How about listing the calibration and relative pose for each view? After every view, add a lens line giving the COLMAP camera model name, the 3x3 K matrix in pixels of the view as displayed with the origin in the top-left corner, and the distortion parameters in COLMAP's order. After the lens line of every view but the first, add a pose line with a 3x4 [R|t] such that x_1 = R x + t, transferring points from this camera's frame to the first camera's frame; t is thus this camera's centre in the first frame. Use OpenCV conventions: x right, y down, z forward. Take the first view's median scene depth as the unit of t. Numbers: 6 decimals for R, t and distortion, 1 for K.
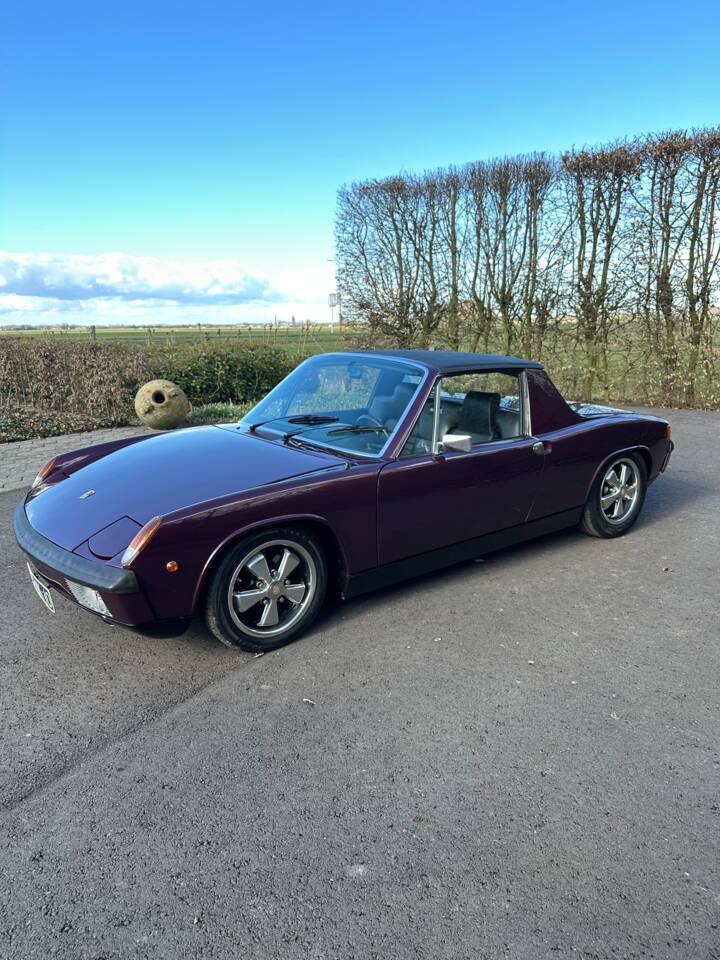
lens RADIAL K [[671.3, 0, 369.7], [0, 671.3, 488.0], [0, 0, 1]] dist [0.042788, -0.057836]
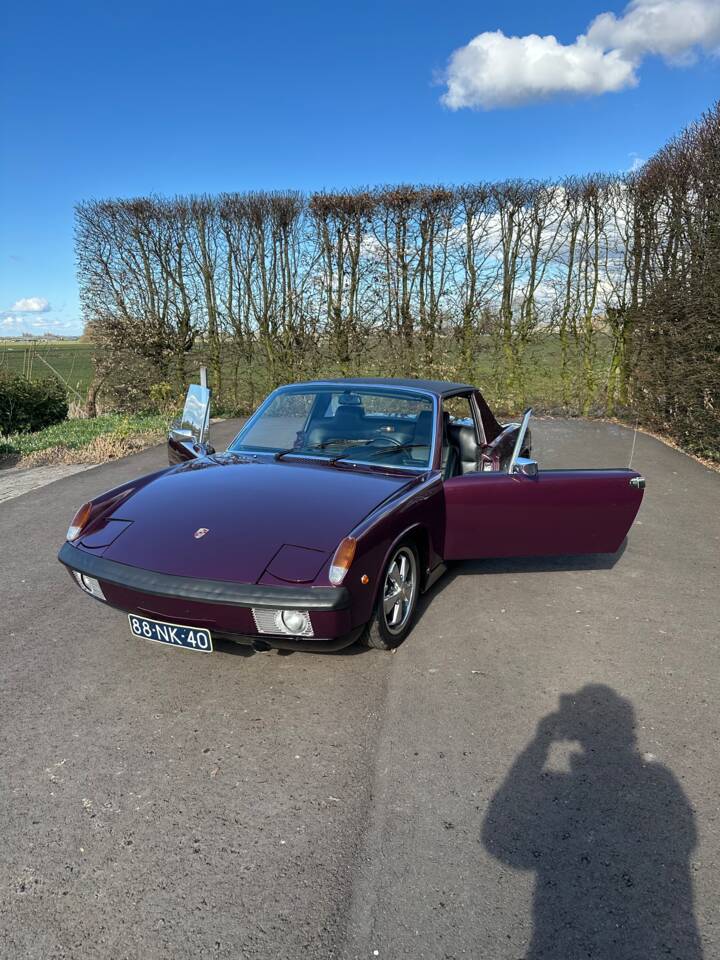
lens RADIAL K [[671.3, 0, 366.4], [0, 671.3, 480.3], [0, 0, 1]] dist [0.042788, -0.057836]
pose [[0.887053, -0.101397, 0.450395, -0.163692], [0.115545, 0.993294, -0.003947, -0.009819], [-0.446975, 0.055543, 0.892821, -0.005902]]
